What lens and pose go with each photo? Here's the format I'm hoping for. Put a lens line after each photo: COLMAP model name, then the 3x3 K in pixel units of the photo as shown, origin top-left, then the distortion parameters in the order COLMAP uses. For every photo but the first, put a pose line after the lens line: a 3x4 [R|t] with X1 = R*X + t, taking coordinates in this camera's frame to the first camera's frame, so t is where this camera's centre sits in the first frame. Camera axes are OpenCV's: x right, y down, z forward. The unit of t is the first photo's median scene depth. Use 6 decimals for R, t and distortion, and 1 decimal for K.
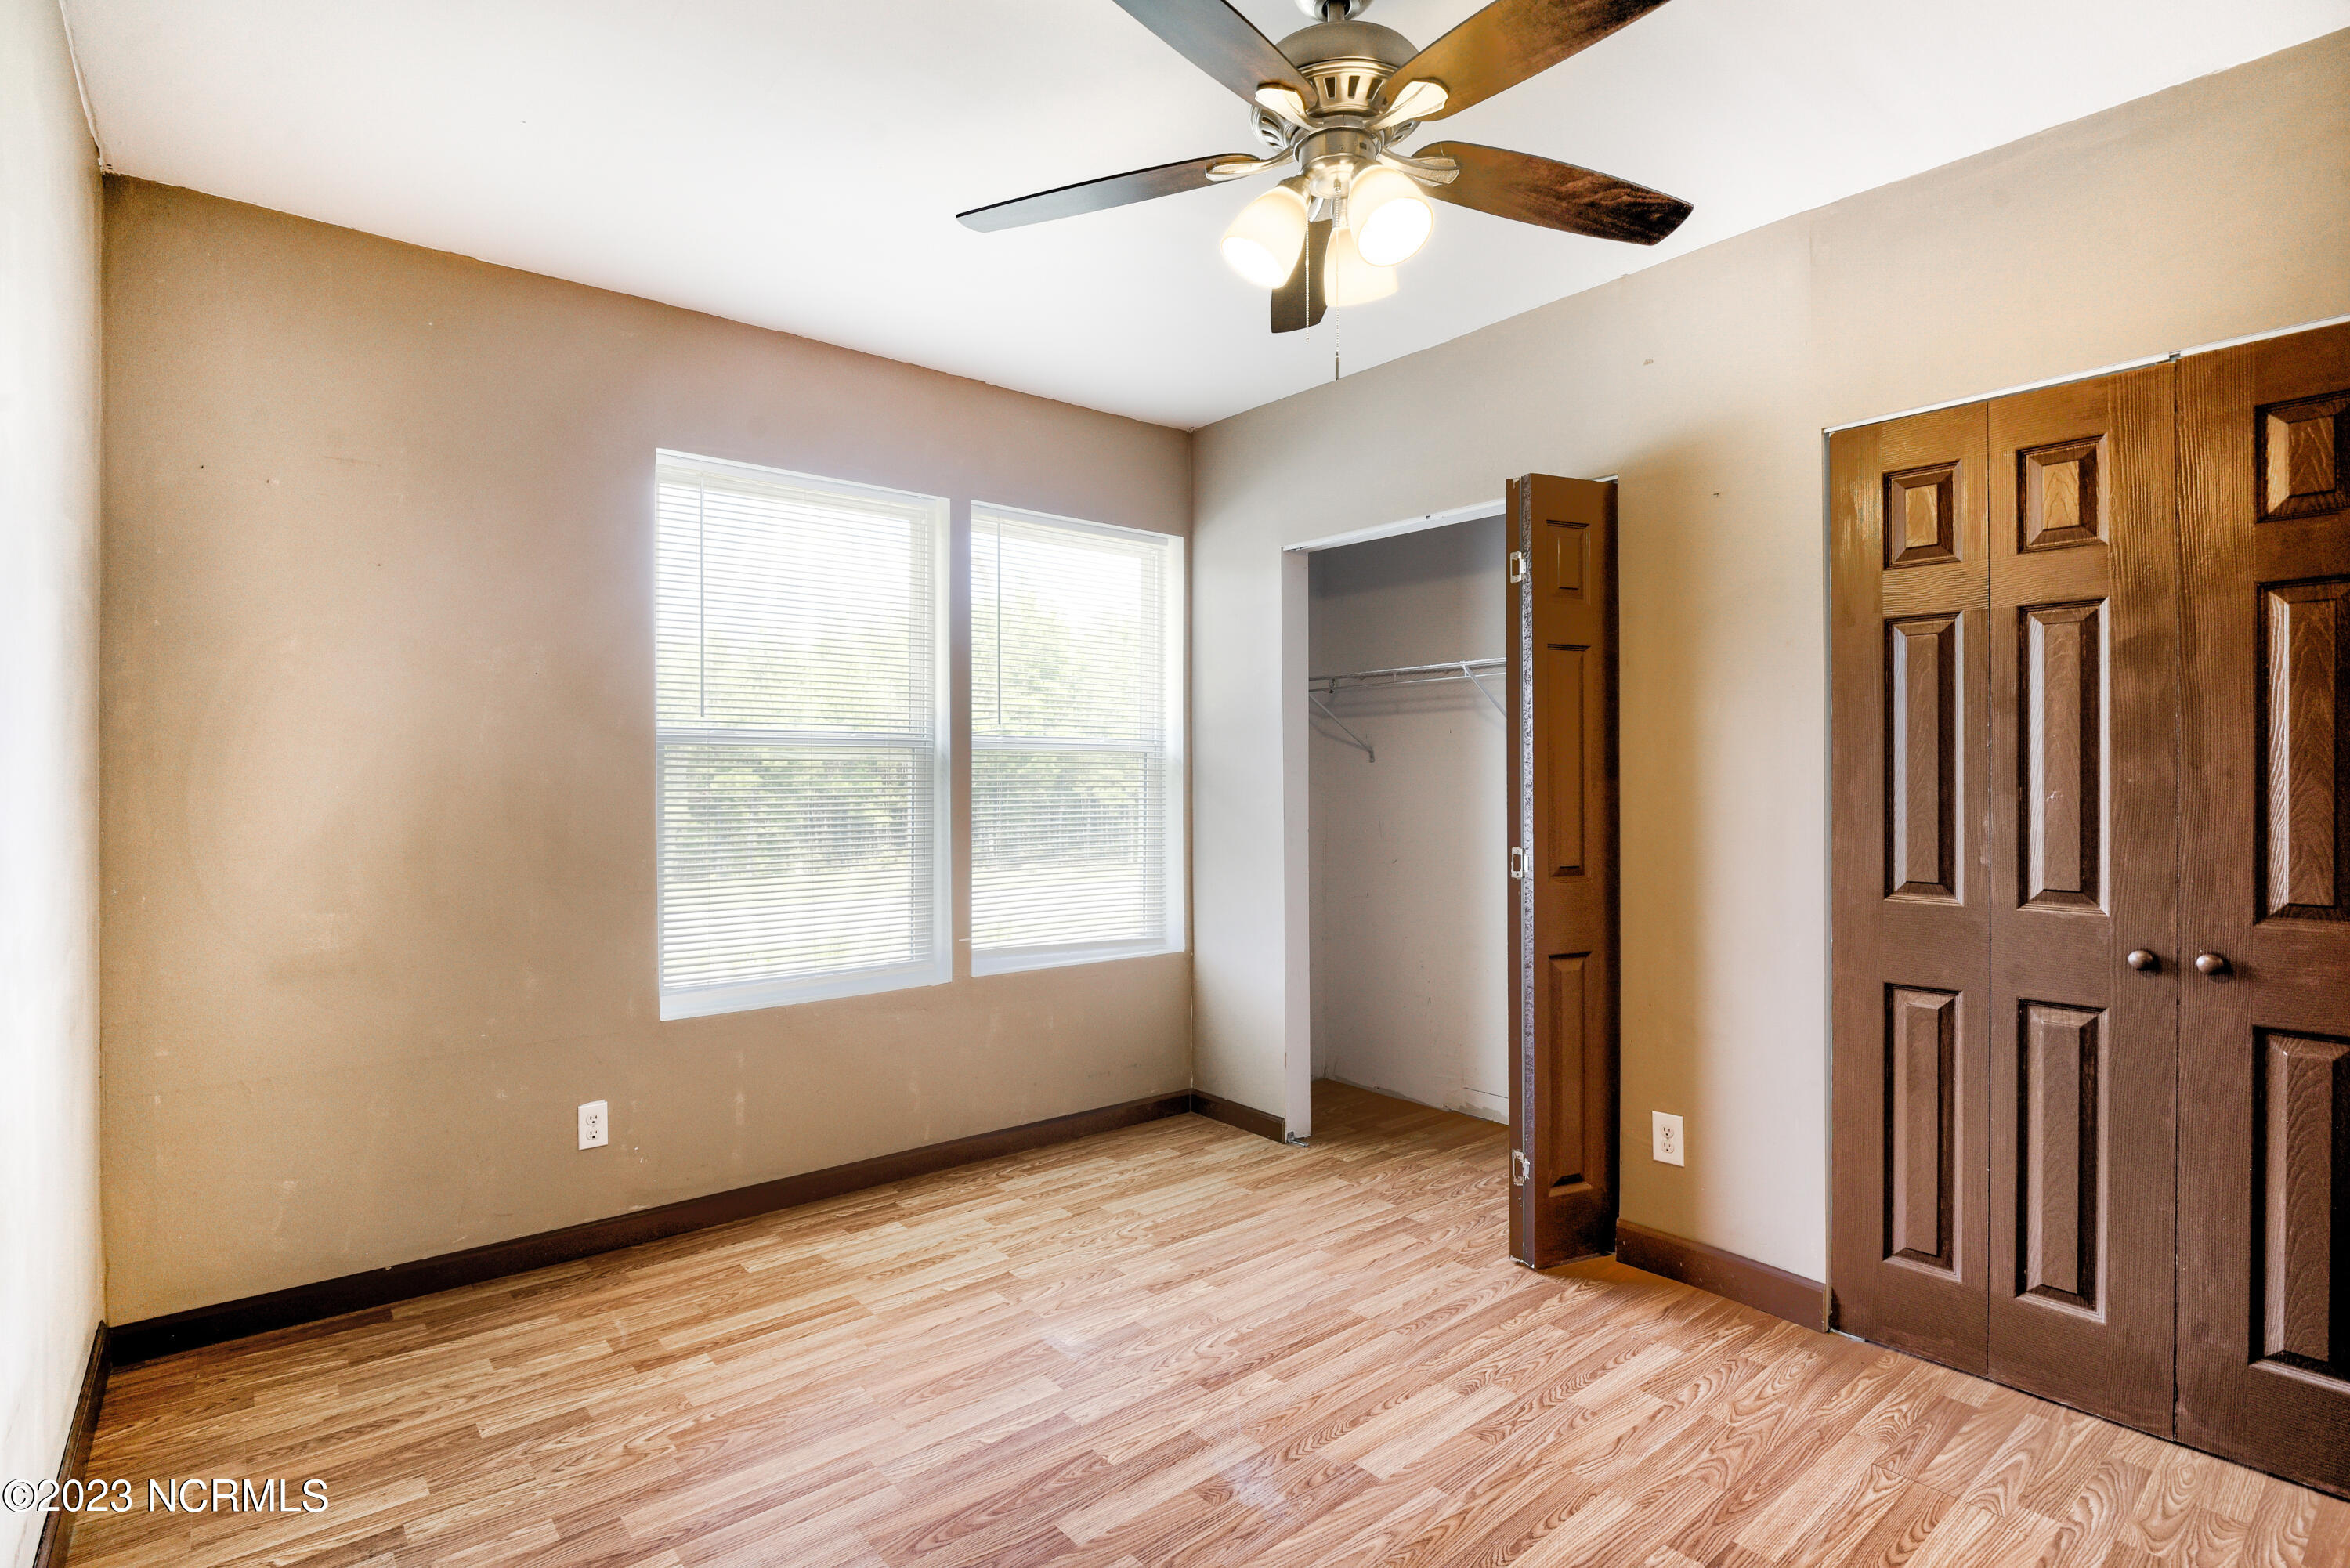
lens RADIAL K [[1137.4, 0, 1180.0], [0, 1137.4, 772.7], [0, 0, 1]] dist [-0.017751, -0.001545]
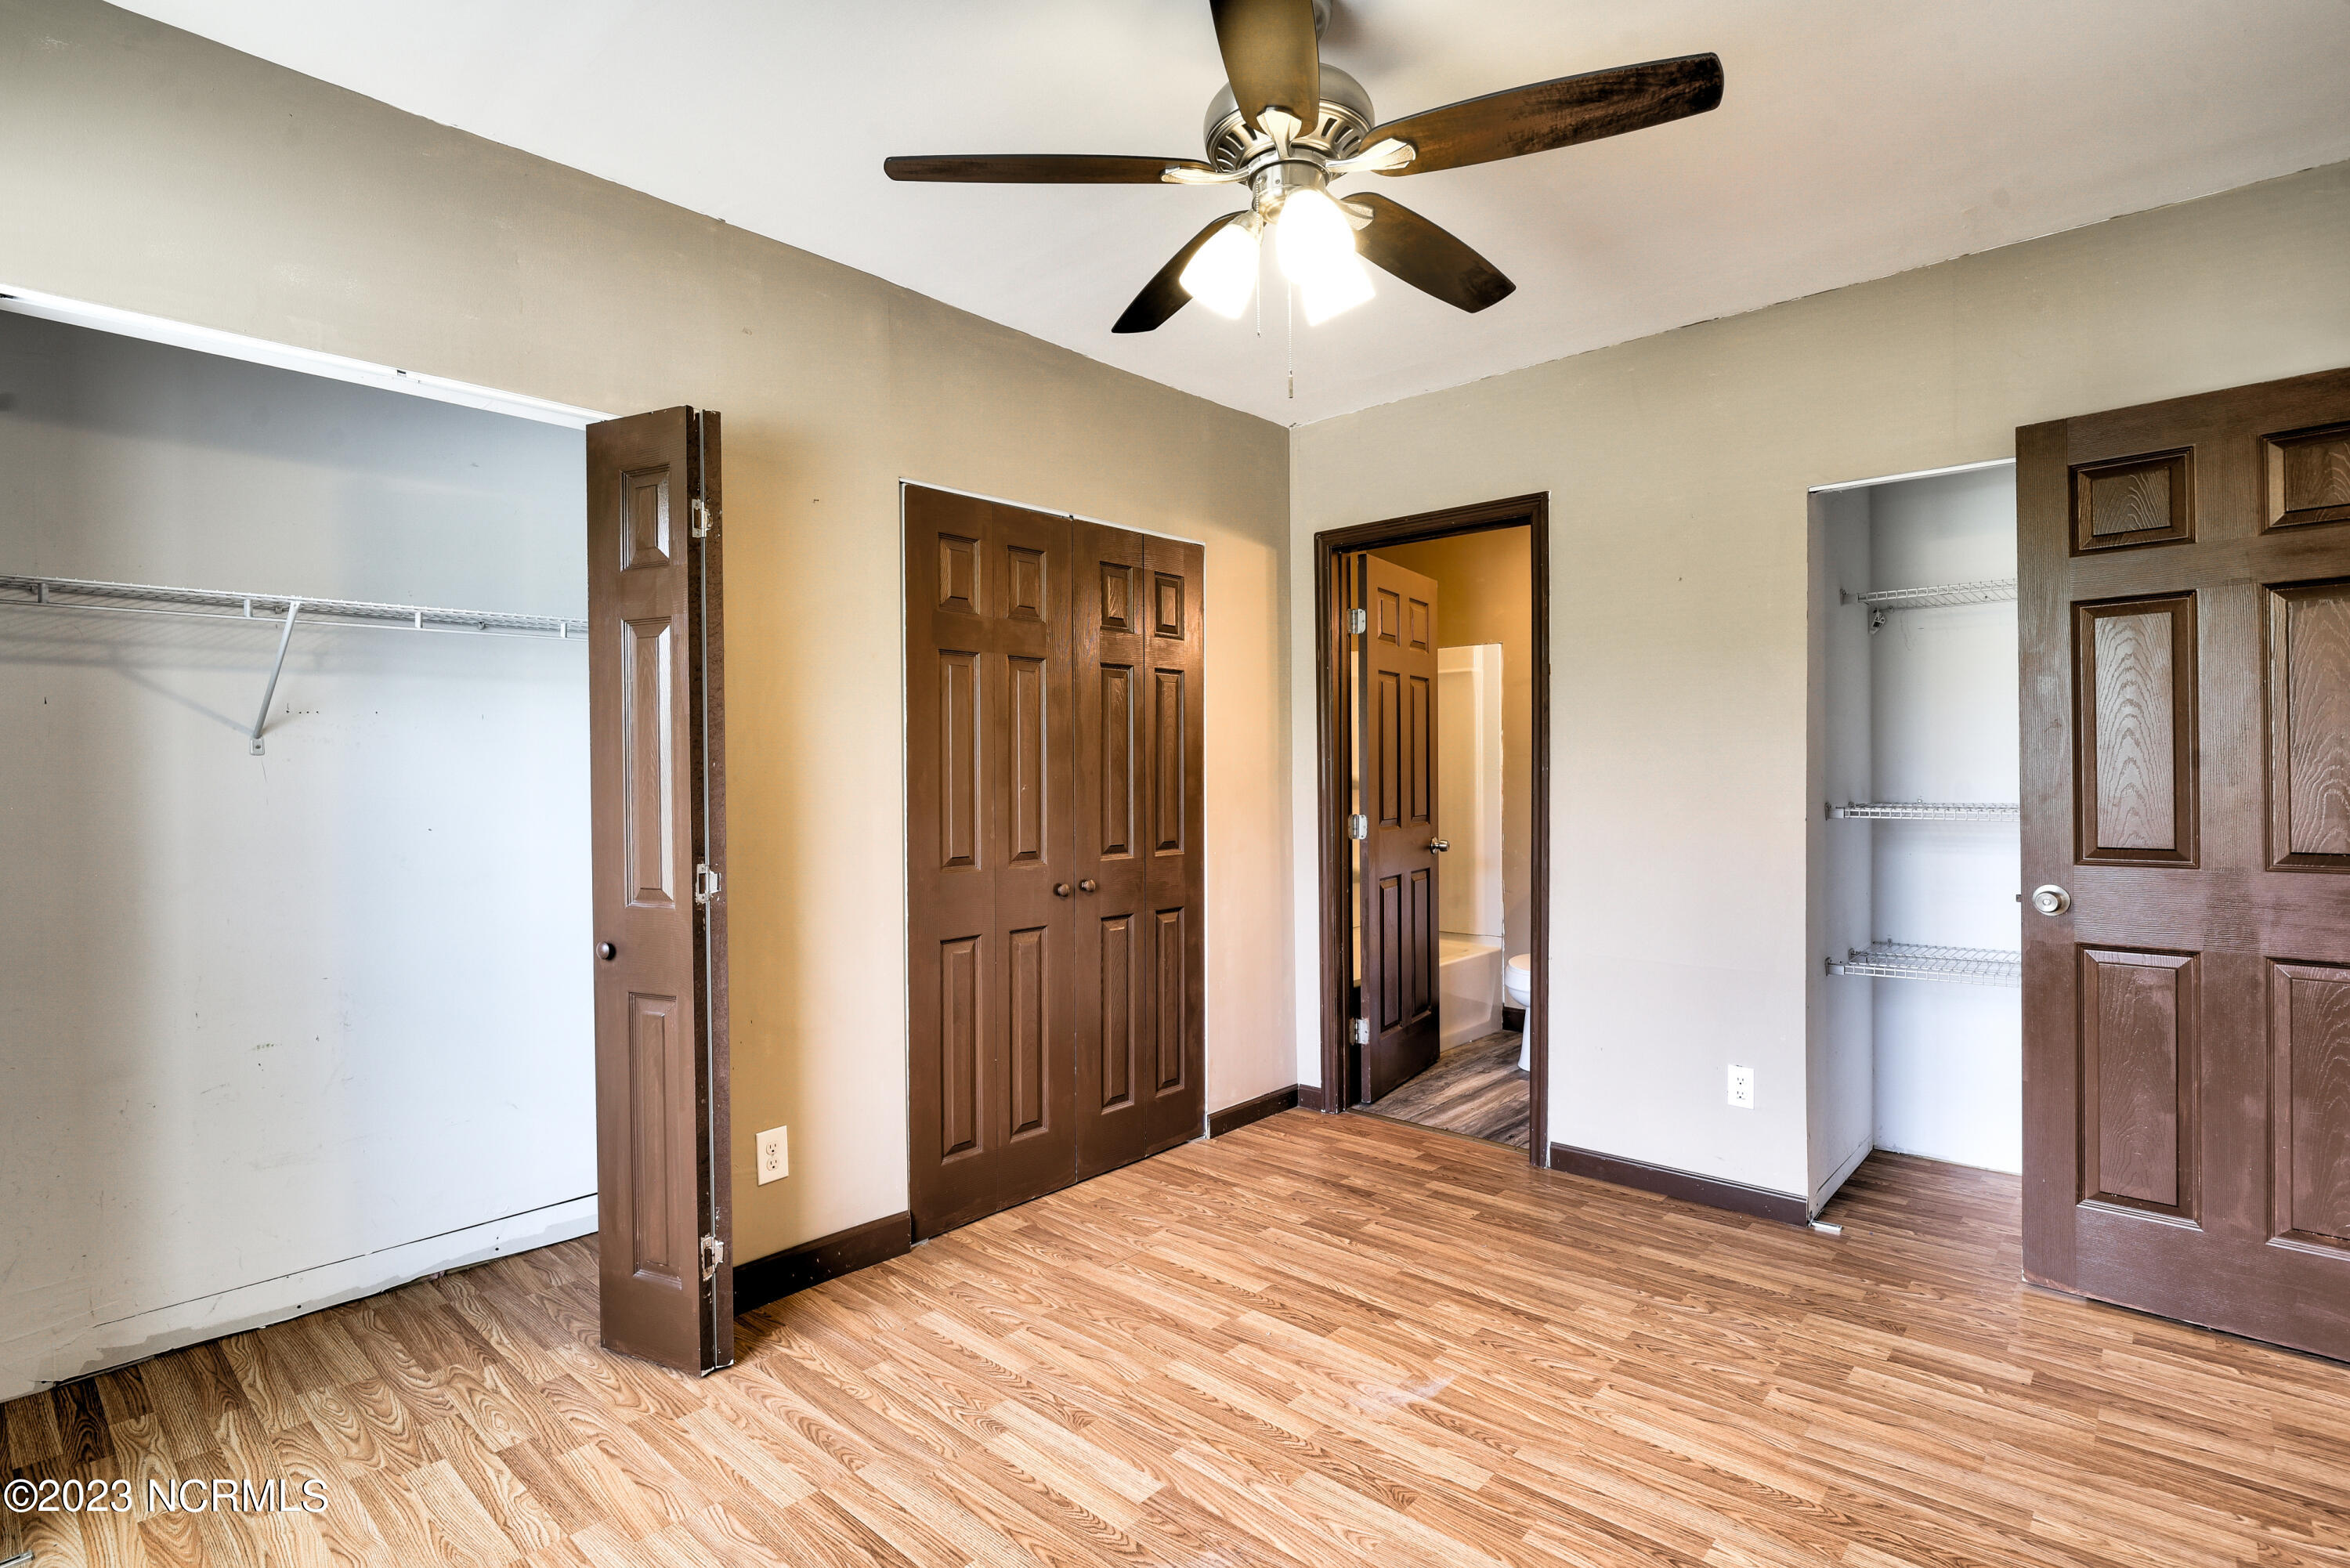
lens RADIAL K [[1137.4, 0, 1180.0], [0, 1137.4, 772.7], [0, 0, 1]] dist [-0.017751, -0.001545]
pose [[-0.142378, 0.001644, 0.989811, -0.614310], [0.005530, 0.999984, -0.000866, 0.003056], [-0.989797, 0.005350, -0.142385, 0.862021]]
